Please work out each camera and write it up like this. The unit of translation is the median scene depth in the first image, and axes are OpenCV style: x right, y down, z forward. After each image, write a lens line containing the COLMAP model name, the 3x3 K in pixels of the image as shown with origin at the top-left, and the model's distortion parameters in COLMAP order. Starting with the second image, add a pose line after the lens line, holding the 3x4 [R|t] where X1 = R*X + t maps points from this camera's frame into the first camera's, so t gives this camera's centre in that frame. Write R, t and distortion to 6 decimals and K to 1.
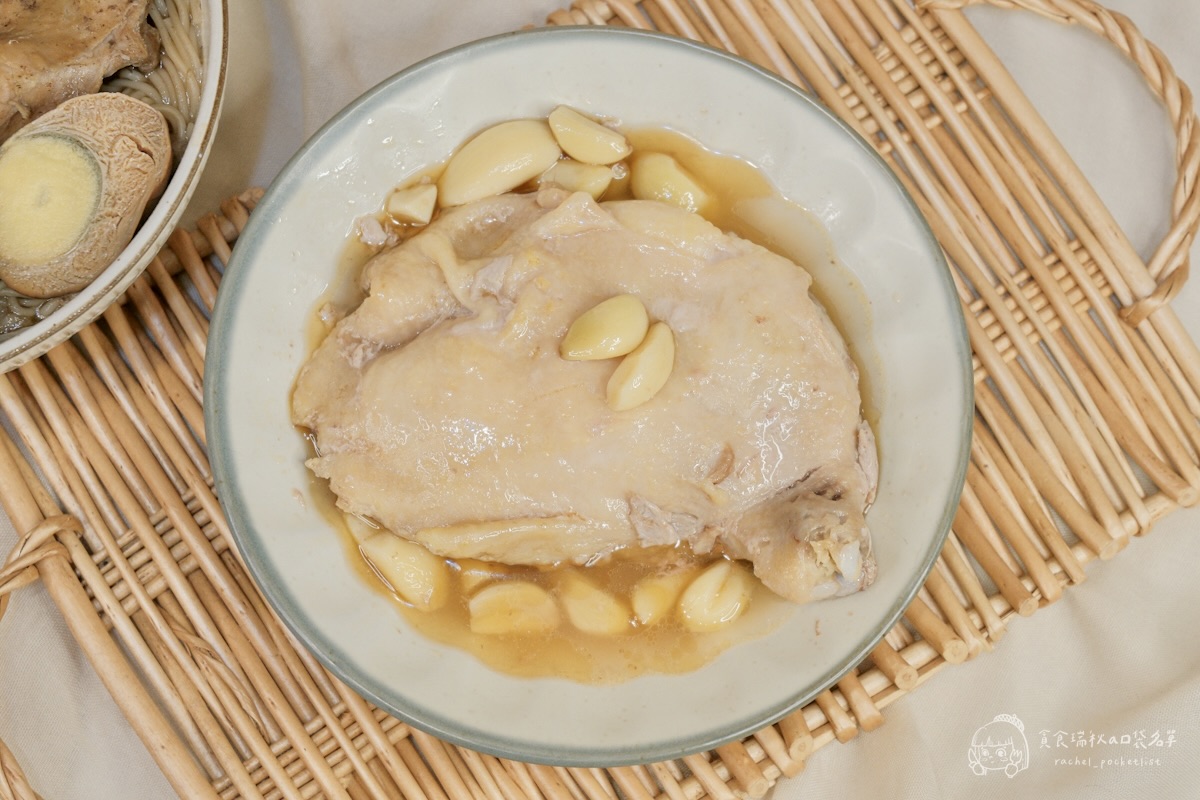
lens RADIAL K [[2555.6, 0, 600.1], [0, 2555.6, 384.0], [0, 0, 1]] dist [0.045048, 0.204866]
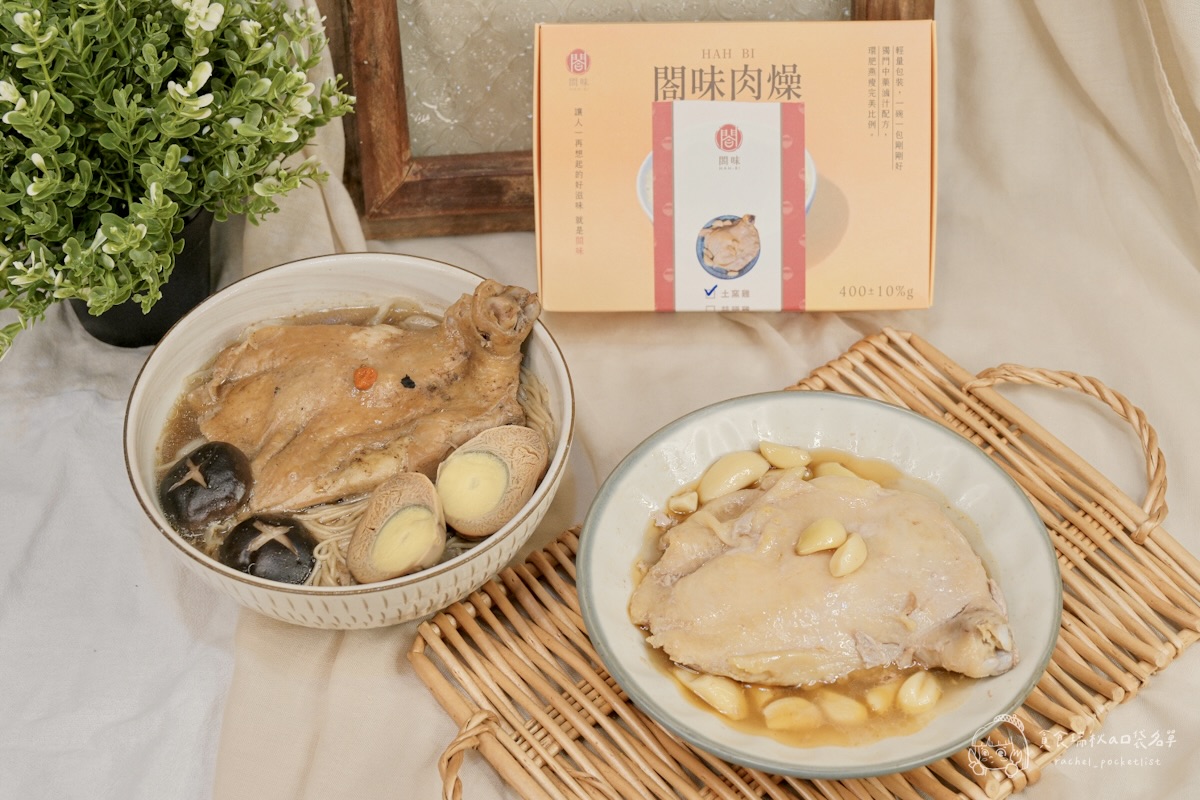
lens RADIAL K [[2083.7, 0, 591.5], [0, 2083.7, 401.6], [0, 0, 1]] dist [0.018616, 0.012294]
pose [[0.992968, -0.112086, 0.038101, -0.180863], [0.117459, 0.892618, -0.435242, 0.453614], [0.014775, 0.436657, 0.899507, -0.215996]]
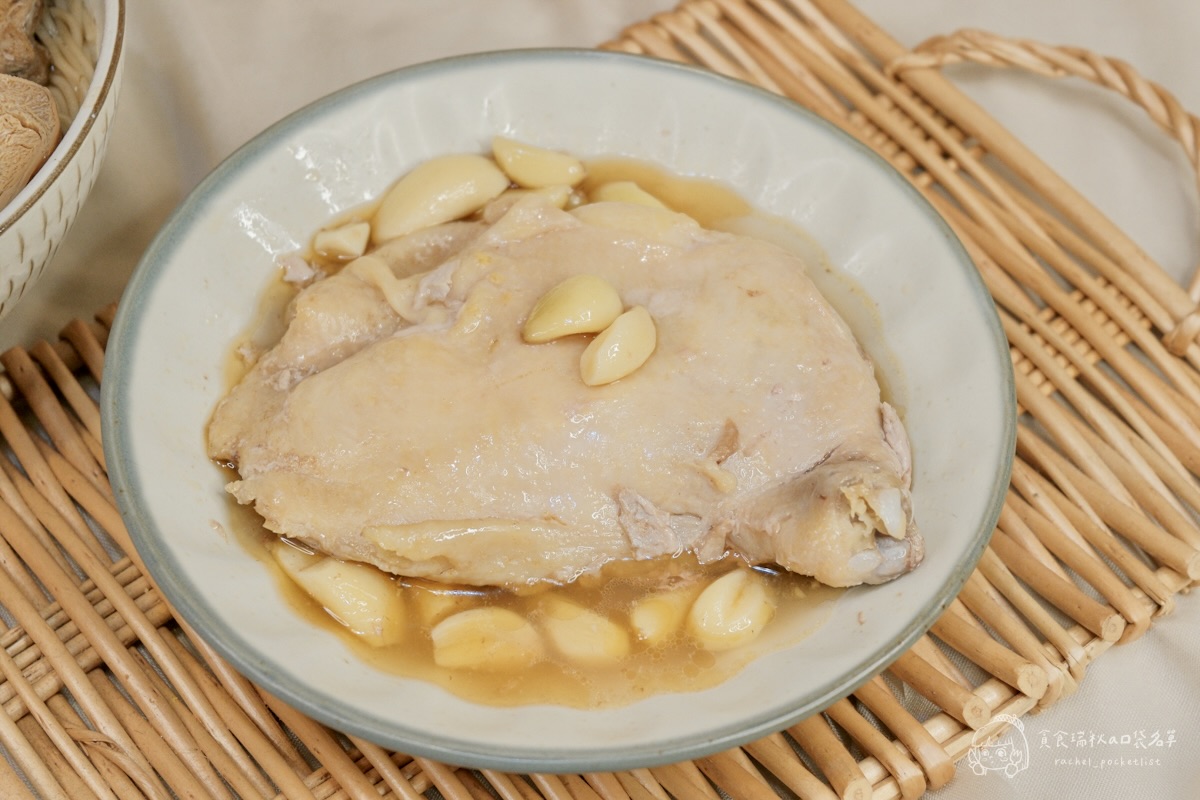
lens RADIAL K [[2555.6, 0, 600.1], [0, 2555.6, 384.0], [0, 0, 1]] dist [0.045048, 0.204866]
pose [[0.996864, -0.070631, 0.035688, -0.021113], [0.078846, 0.924990, -0.371721, 0.318085], [-0.006756, 0.373369, 0.927658, 0.215934]]
